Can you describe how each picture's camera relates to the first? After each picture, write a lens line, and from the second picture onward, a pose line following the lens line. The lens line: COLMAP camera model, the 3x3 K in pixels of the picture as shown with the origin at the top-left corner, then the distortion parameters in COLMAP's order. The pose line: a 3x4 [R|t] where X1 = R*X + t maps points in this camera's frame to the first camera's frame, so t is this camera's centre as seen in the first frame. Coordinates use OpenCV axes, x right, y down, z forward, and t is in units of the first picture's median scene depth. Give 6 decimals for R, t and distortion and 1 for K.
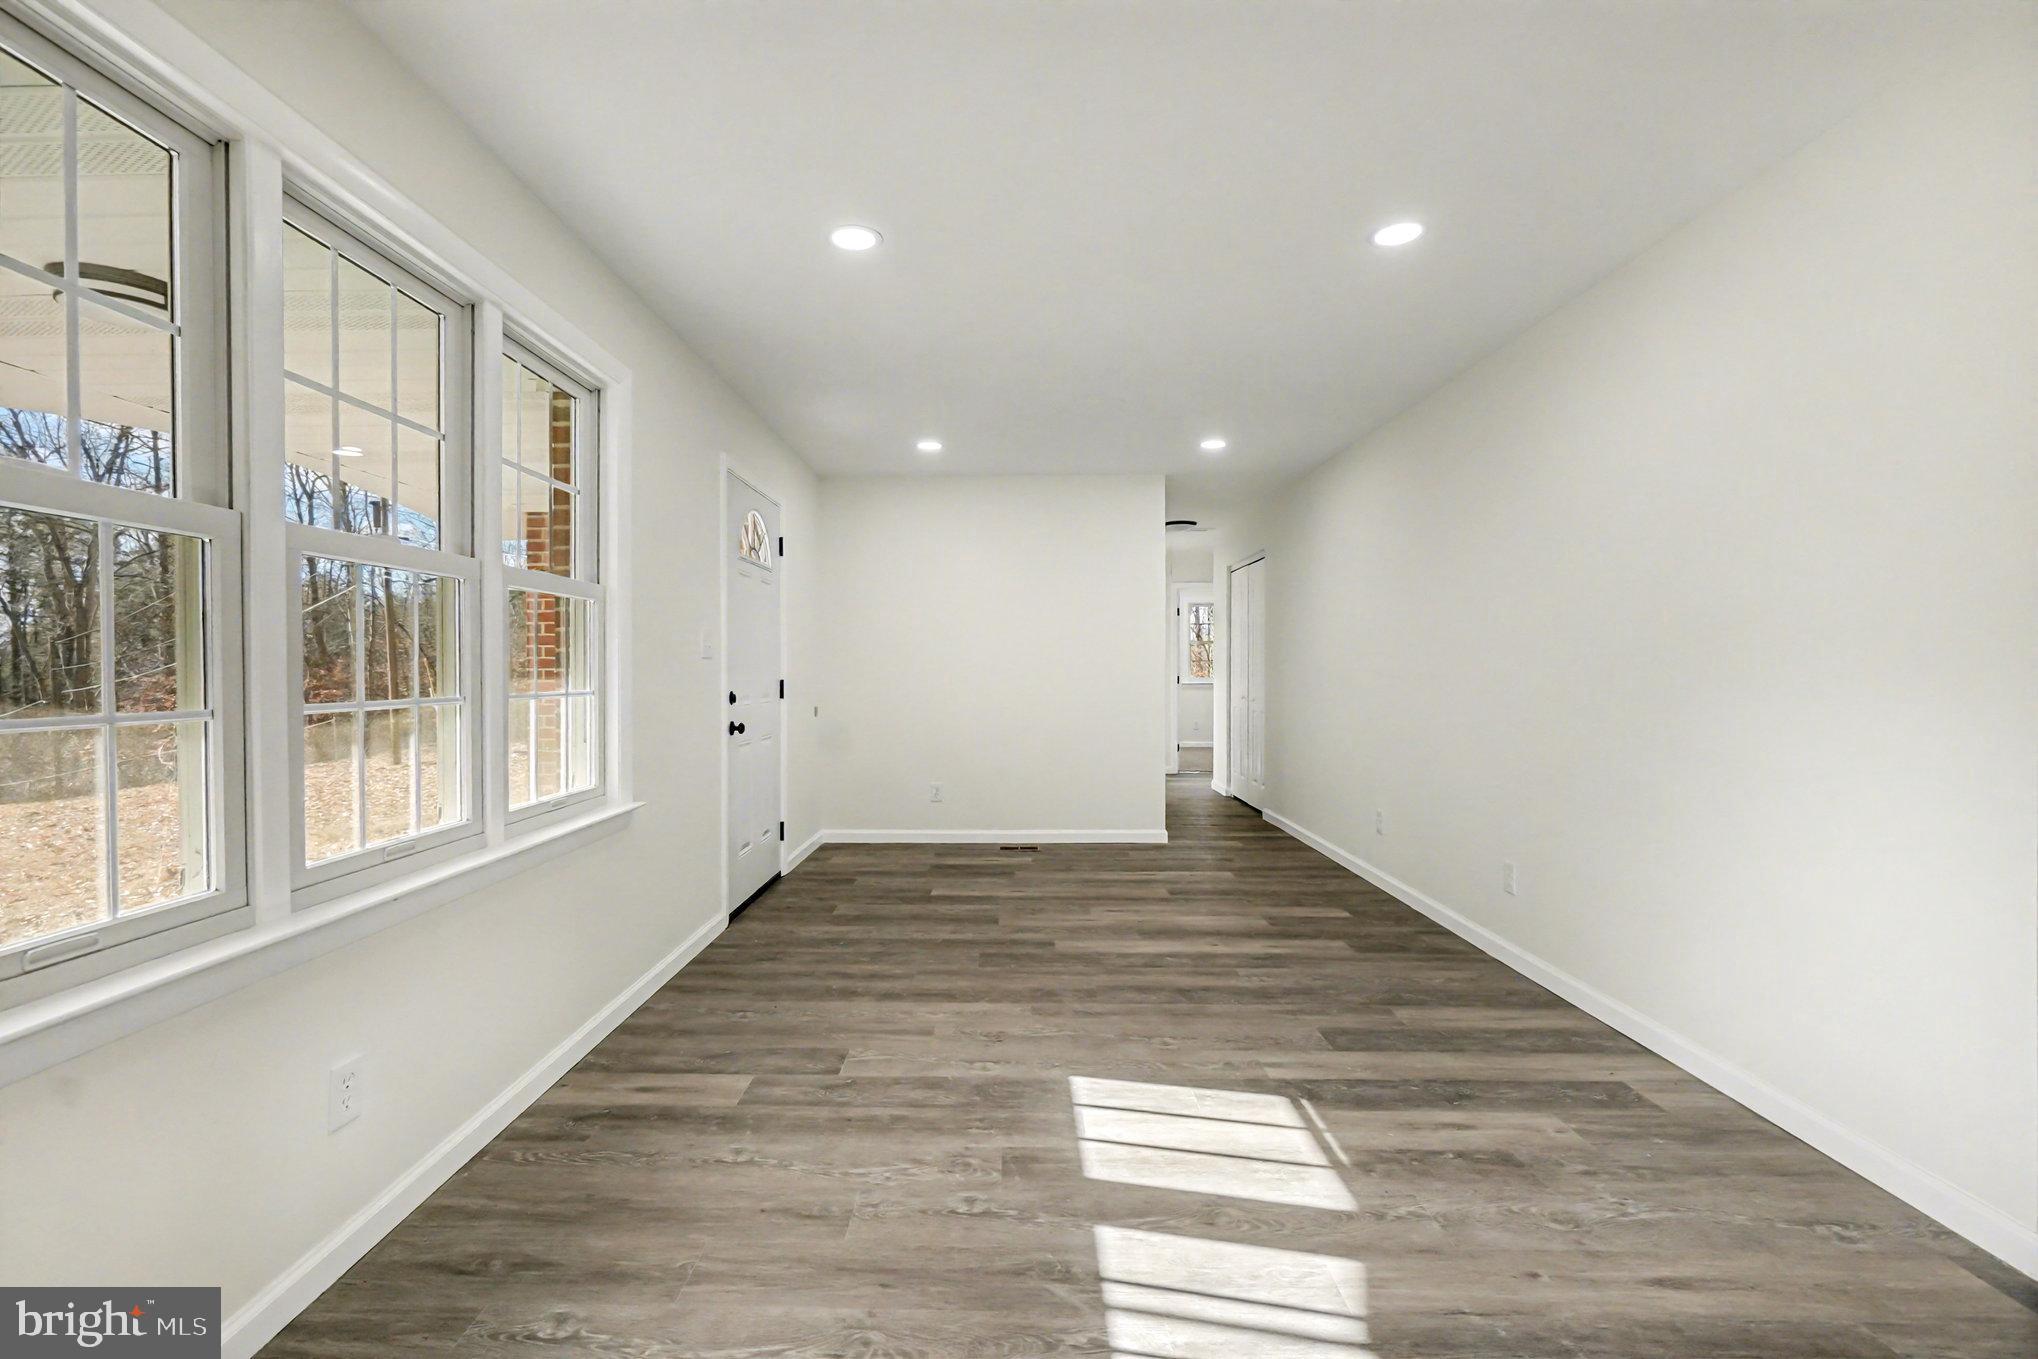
lens RADIAL K [[857.5, 0, 977.5], [0, 857.5, 683.0], [0, 0, 1]] dist [-0.017668, 0.004857]
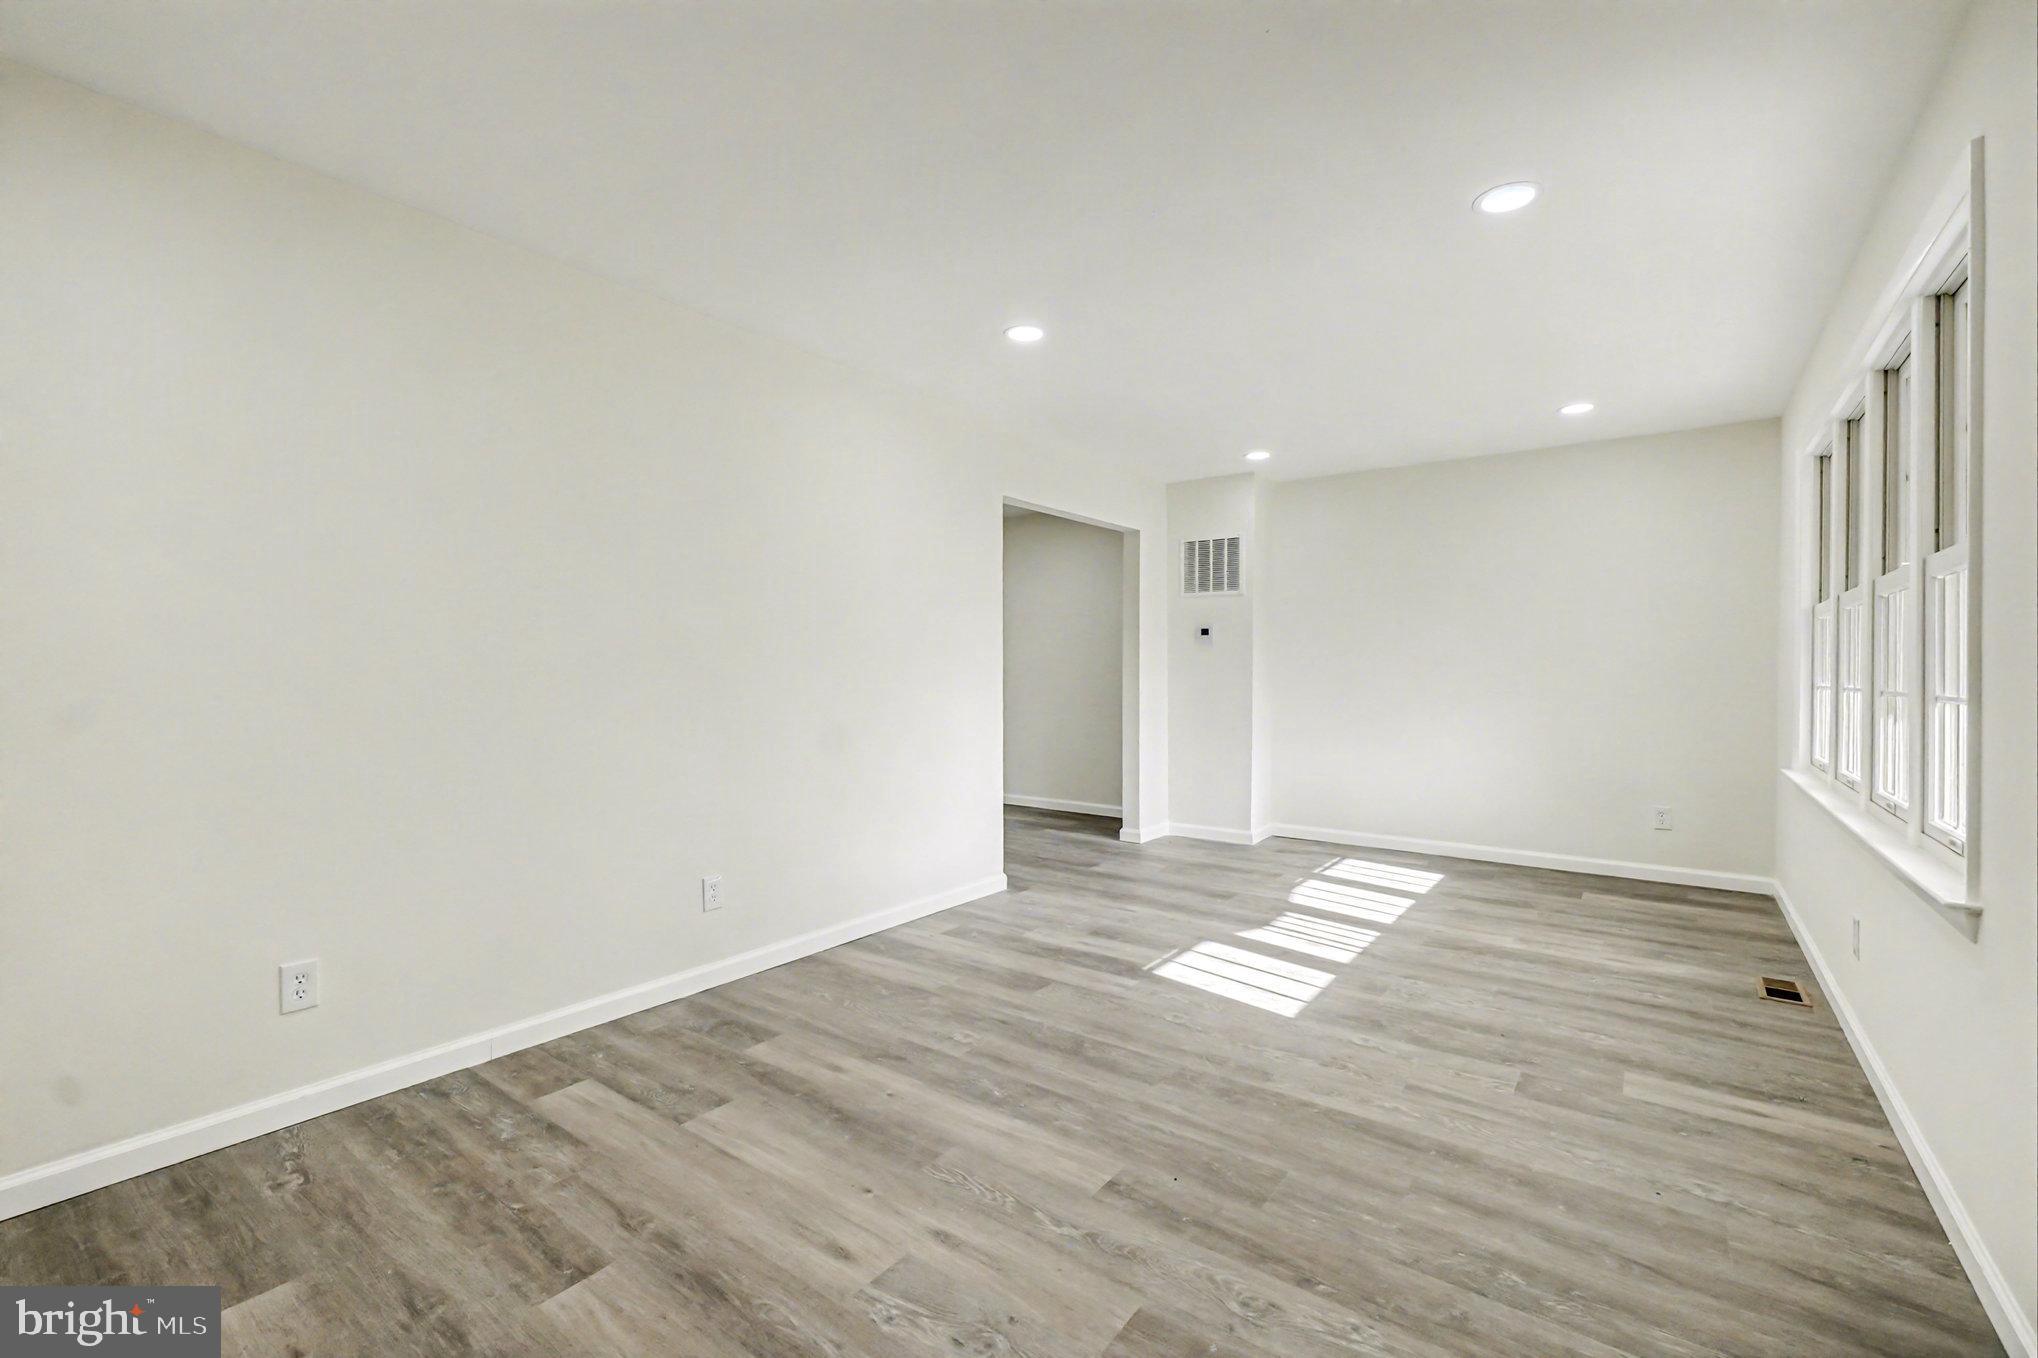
lens RADIAL K [[857.5, 0, 1006.2], [0, 857.5, 673.2], [0, 0, 1]] dist [-0.017668, 0.004857]
pose [[-0.816475, -0.000170, 0.577381, -0.229787], [0.011785, 0.999787, 0.016960, -0.032880], [-0.577261, 0.020652, -0.816299, 2.023376]]
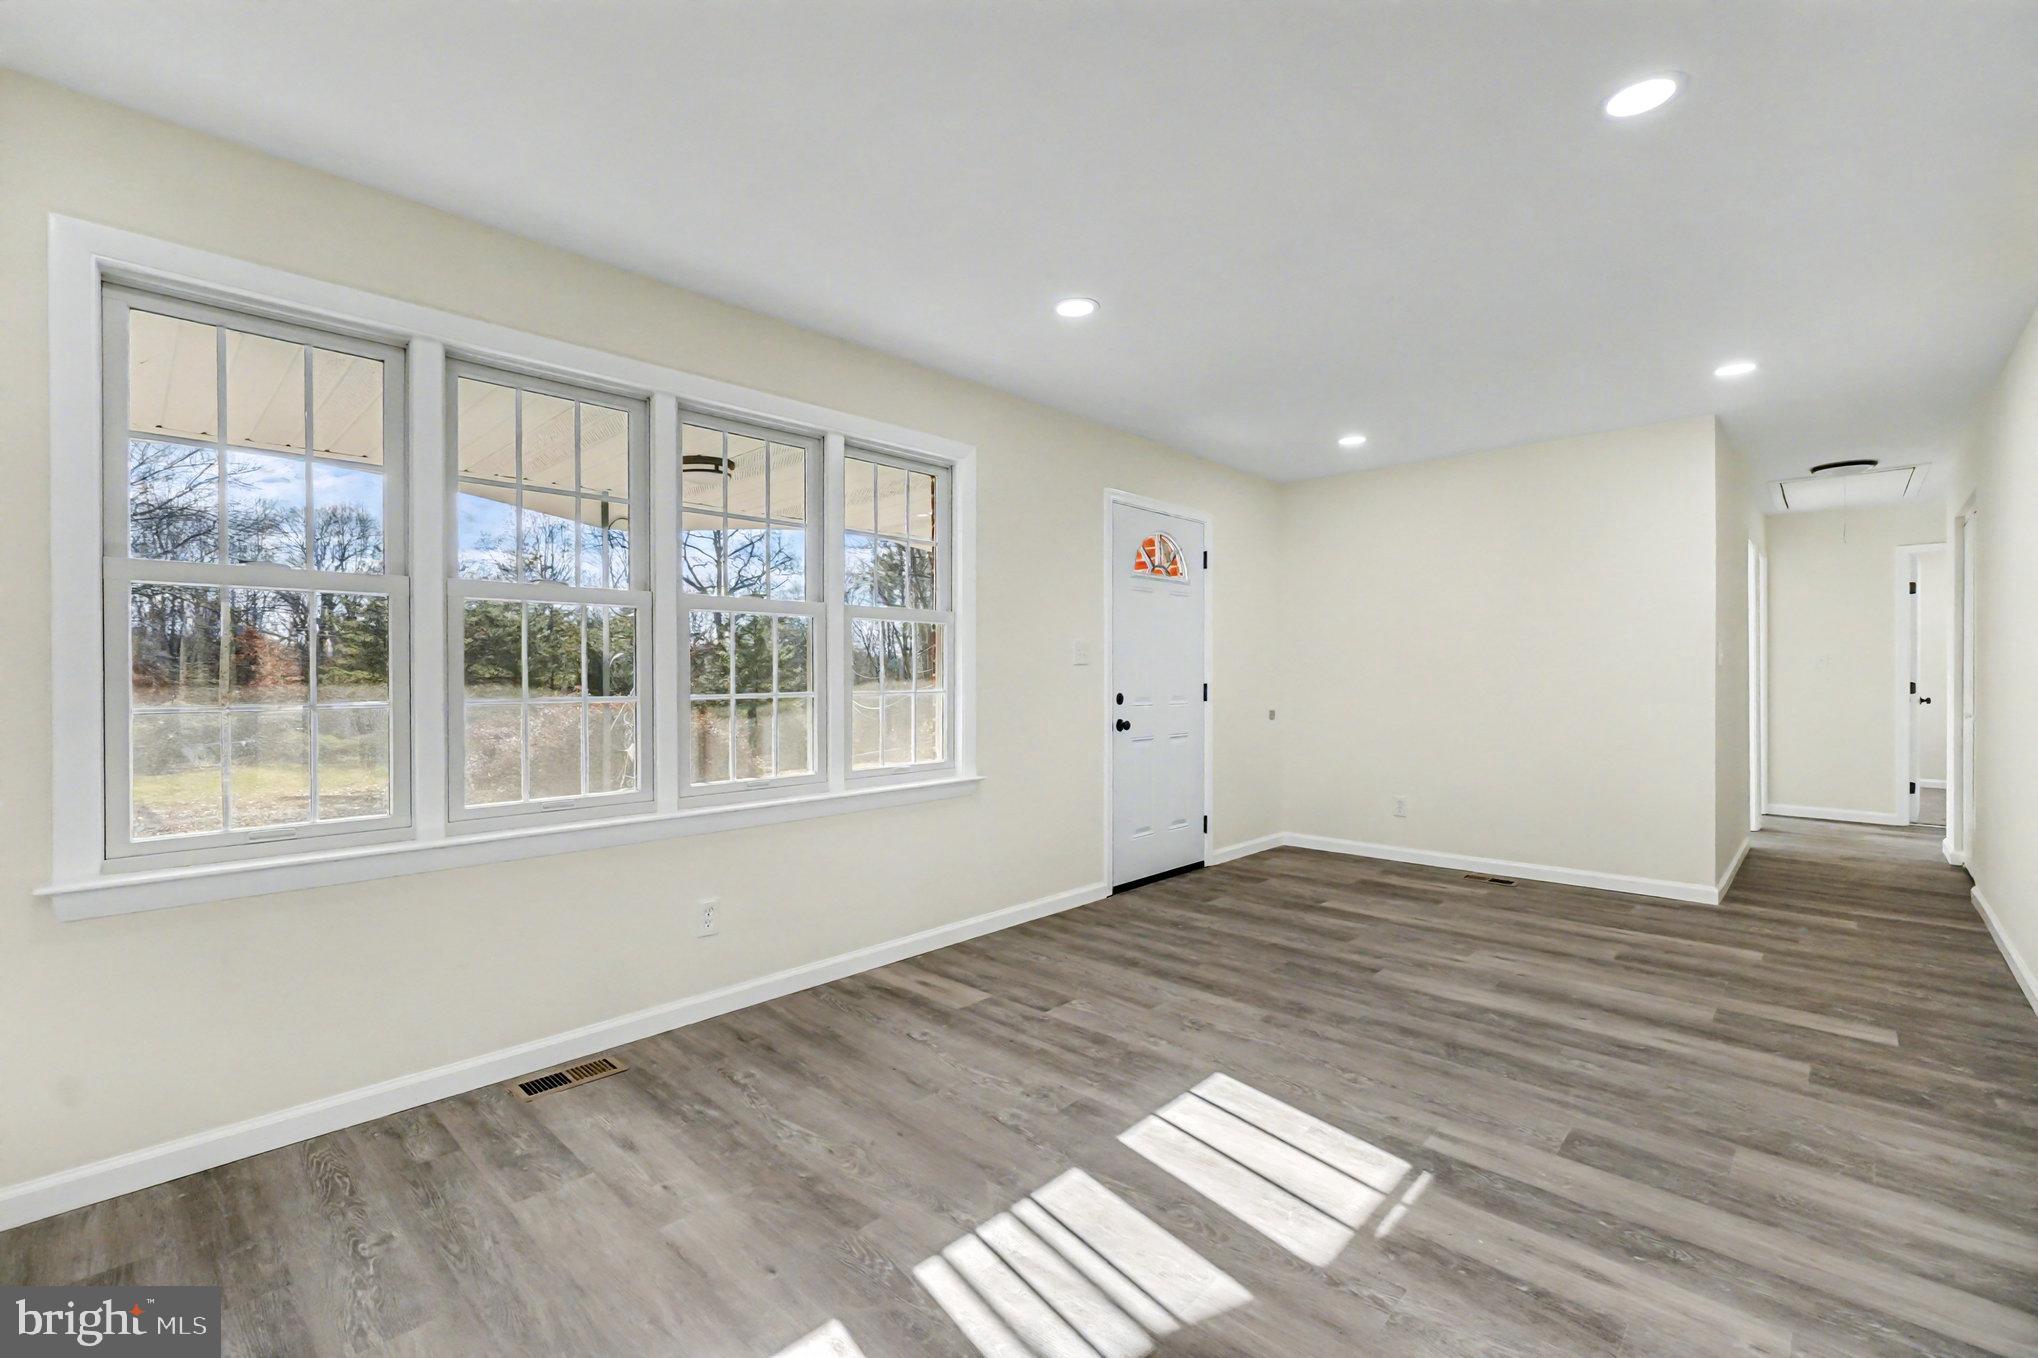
lens RADIAL K [[857.5, 0, 1008.9], [0, 857.5, 682.3], [0, 0, 1]] dist [-0.017668, 0.004857]
pose [[0.743373, 0.006872, -0.668842, 0.562285], [-0.010214, 0.999947, -0.001079, -0.003221], [0.668800, 0.007634, 0.743404, 0.065123]]
